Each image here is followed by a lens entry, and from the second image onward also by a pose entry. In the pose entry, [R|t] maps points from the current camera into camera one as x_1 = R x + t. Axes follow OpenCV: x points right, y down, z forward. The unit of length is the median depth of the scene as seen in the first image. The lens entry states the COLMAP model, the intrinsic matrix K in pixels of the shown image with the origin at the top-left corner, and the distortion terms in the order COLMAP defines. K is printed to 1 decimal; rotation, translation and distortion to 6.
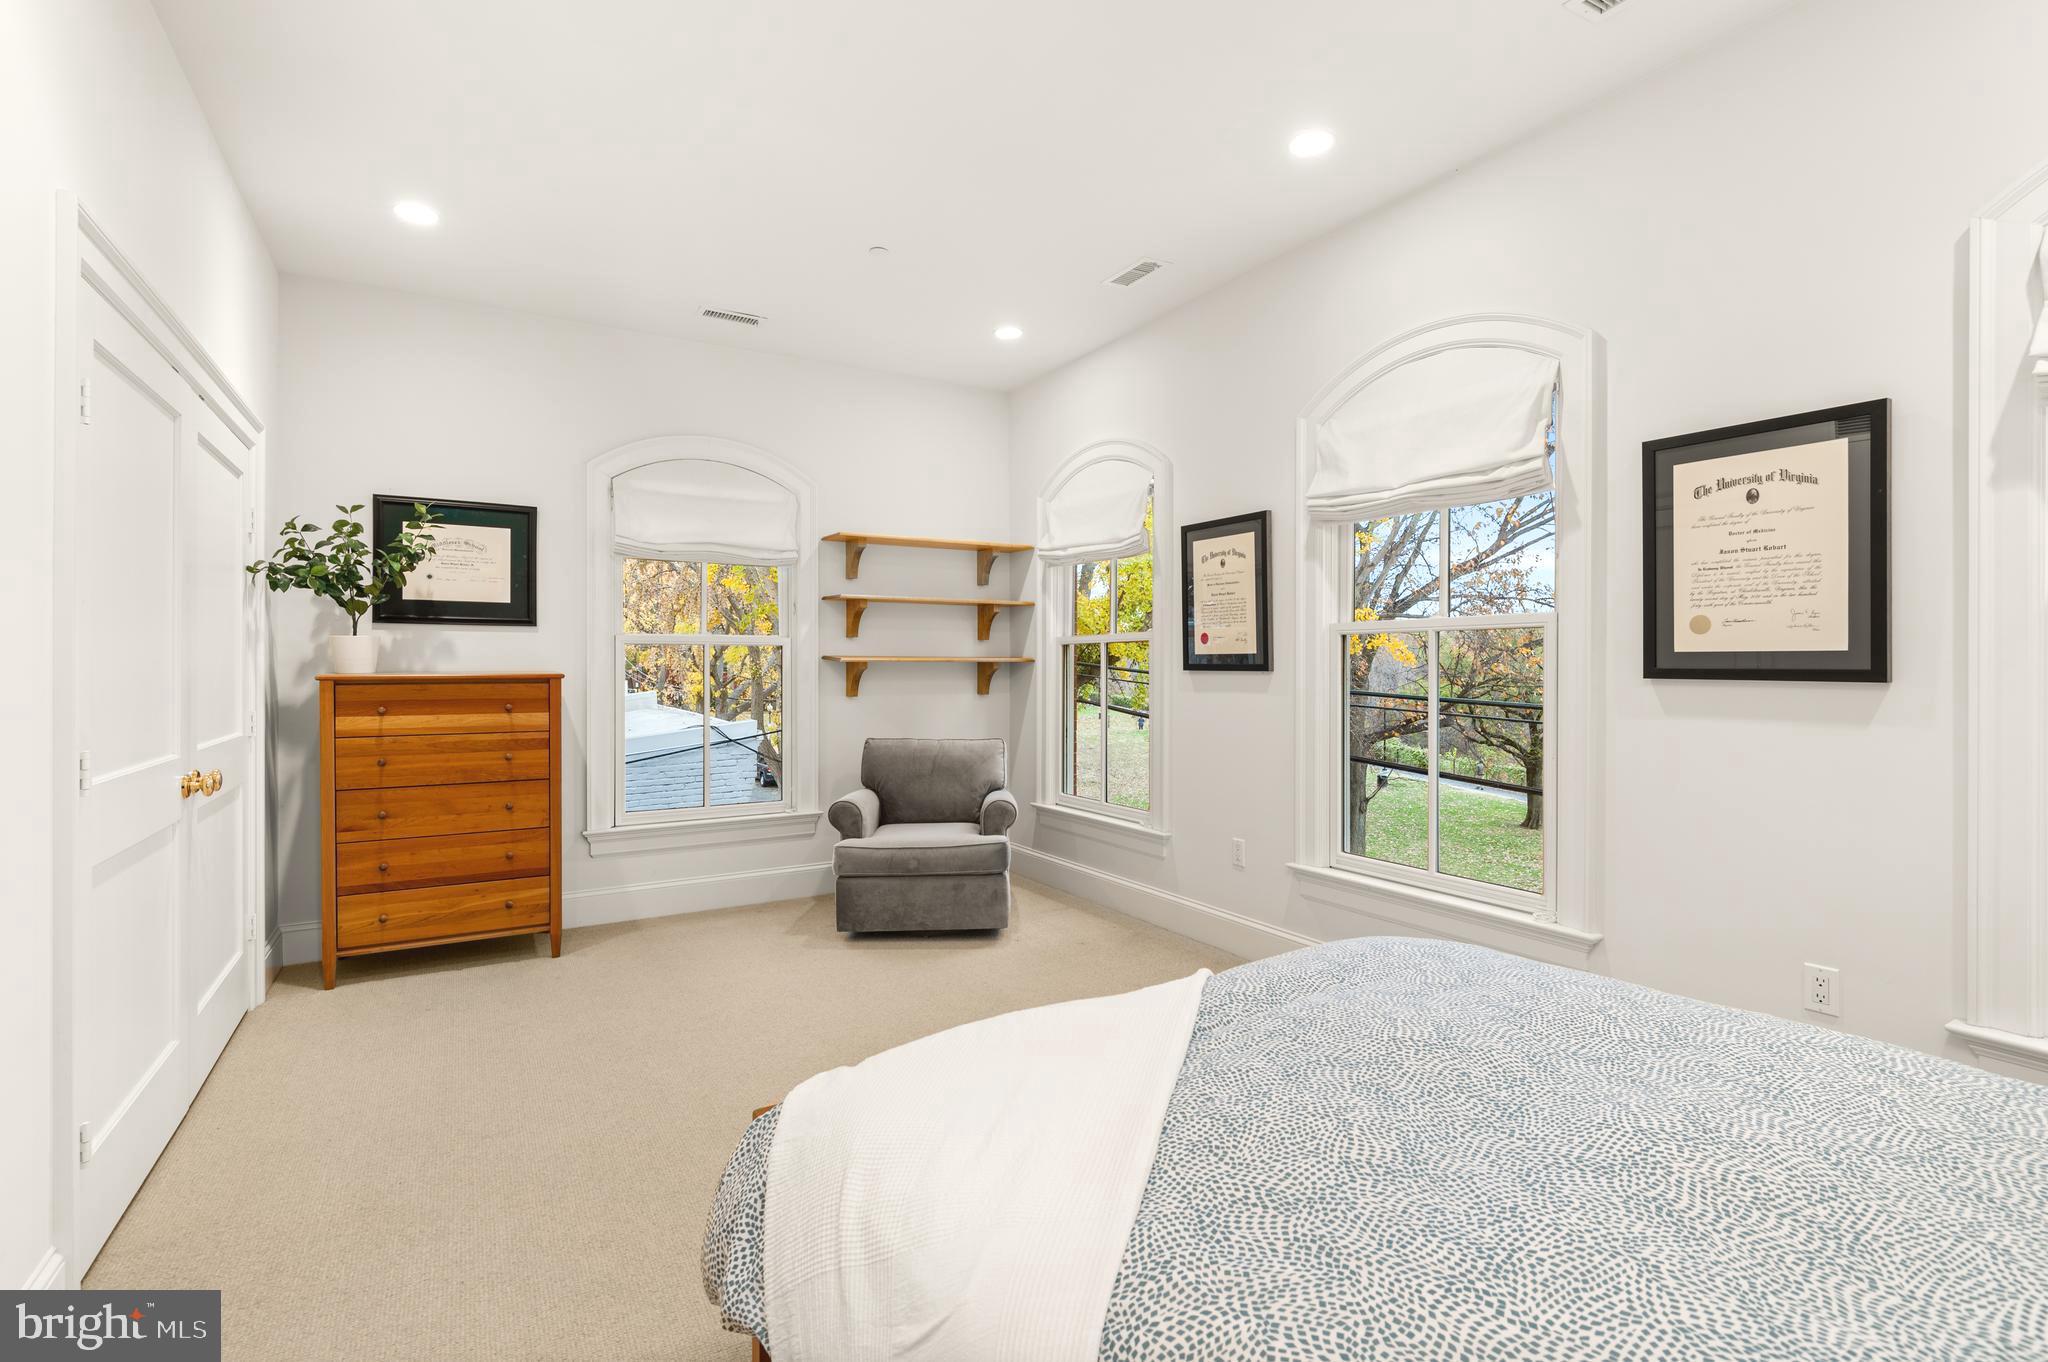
lens RADIAL K [[946.3, 0, 981.7], [0, 946.3, 673.5], [0, 0, 1]] dist [0.002412, 0.000237]
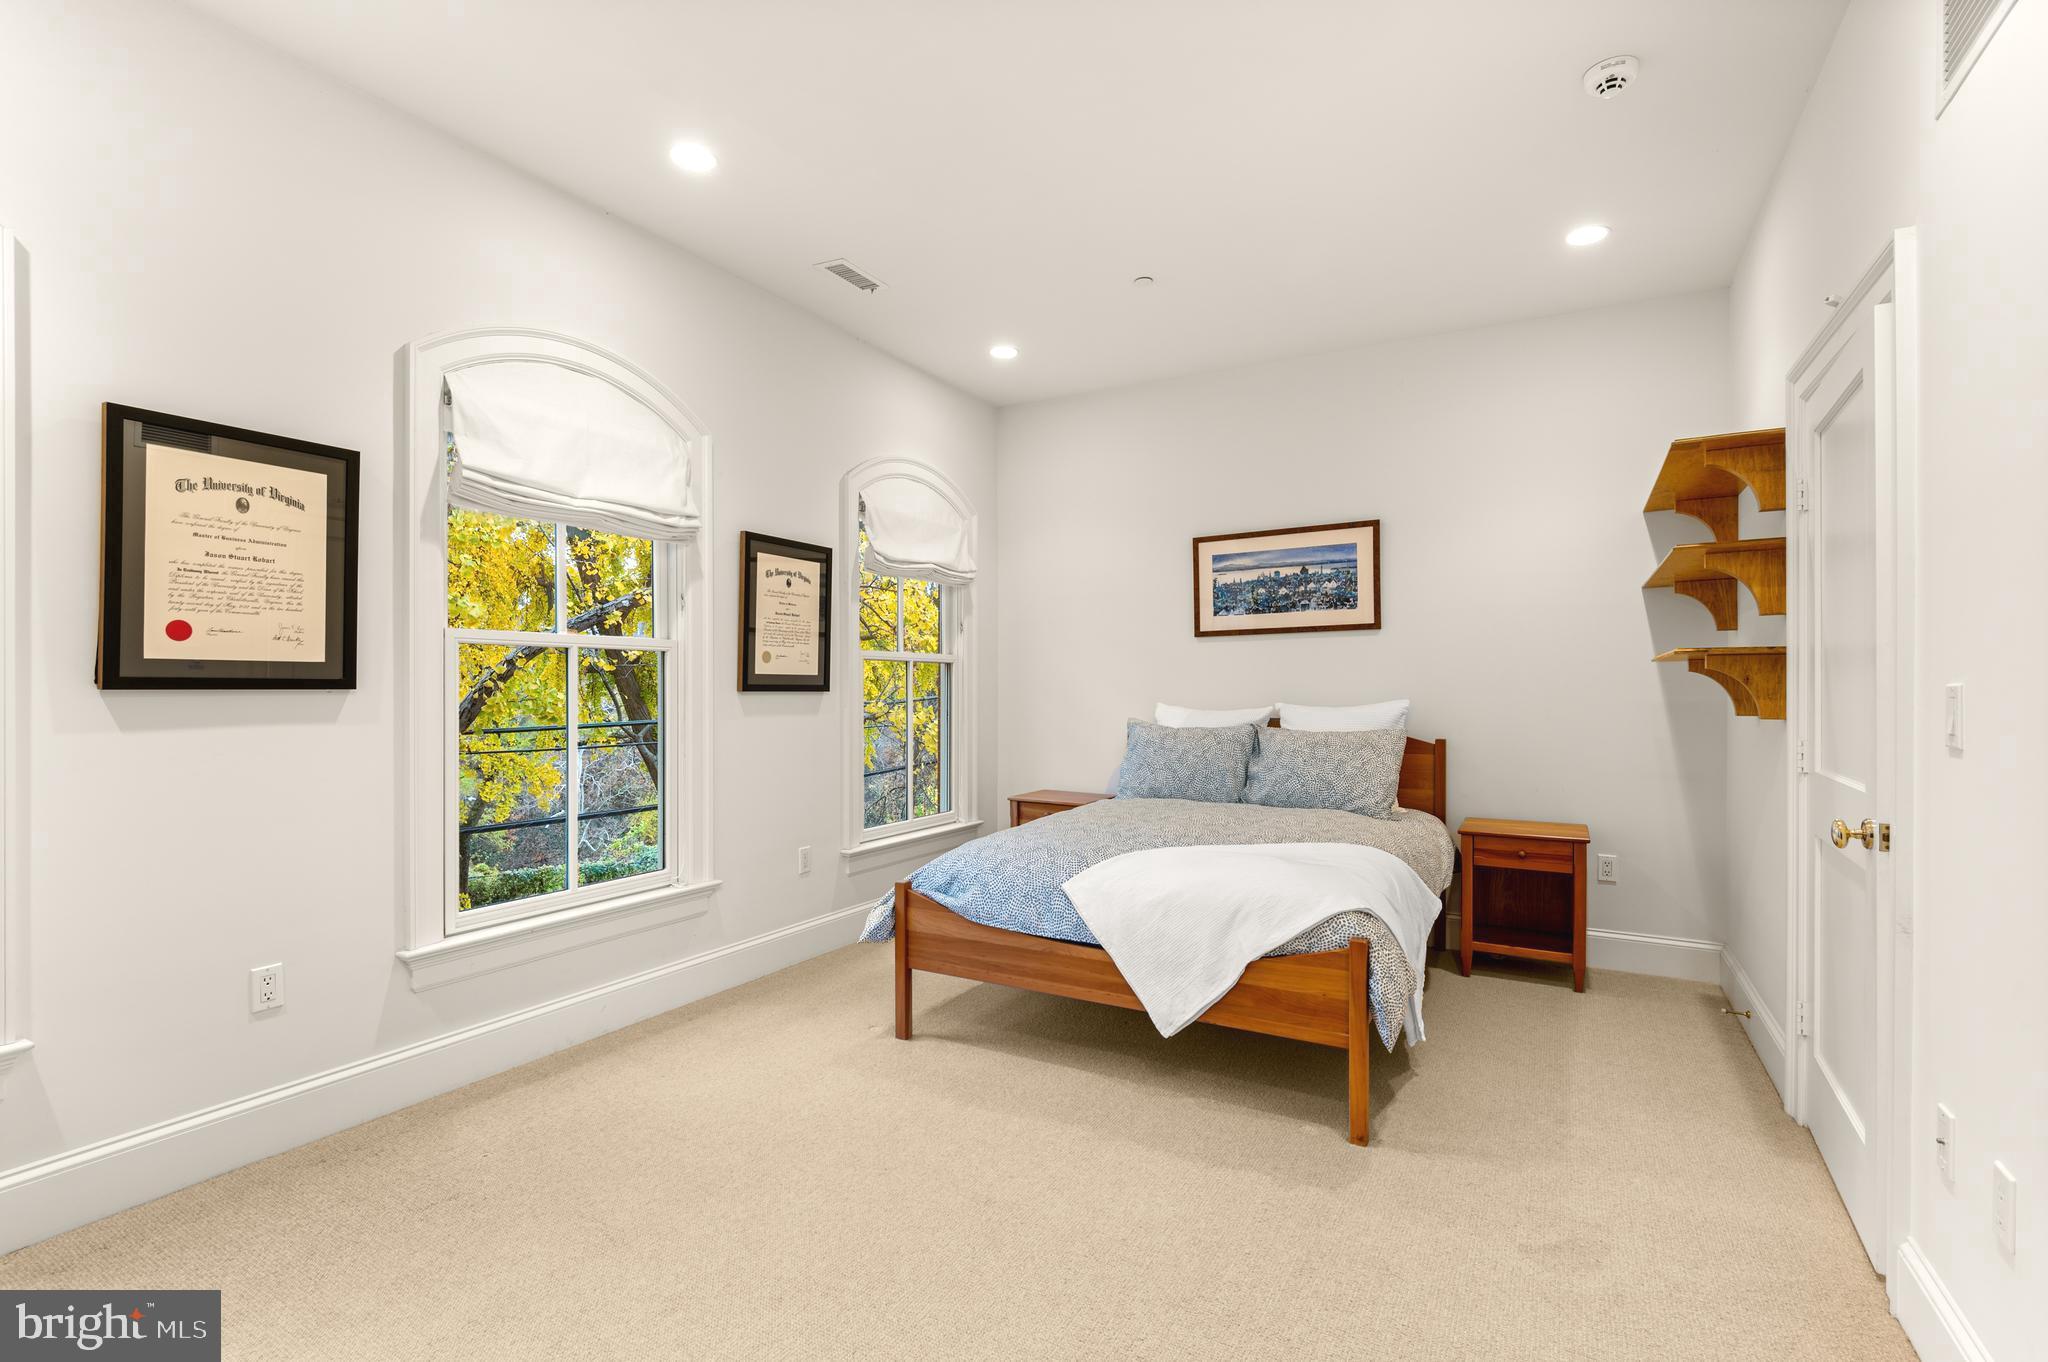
lens RADIAL K [[946.3, 0, 981.7], [0, 946.3, 673.5], [0, 0, 1]] dist [0.002412, 0.000237]
pose [[-0.497790, -0.002108, 0.867295, -0.470859], [-0.006298, 0.999979, -0.001184, -0.014731], [-0.867275, -0.006052, -0.497793, 0.878984]]
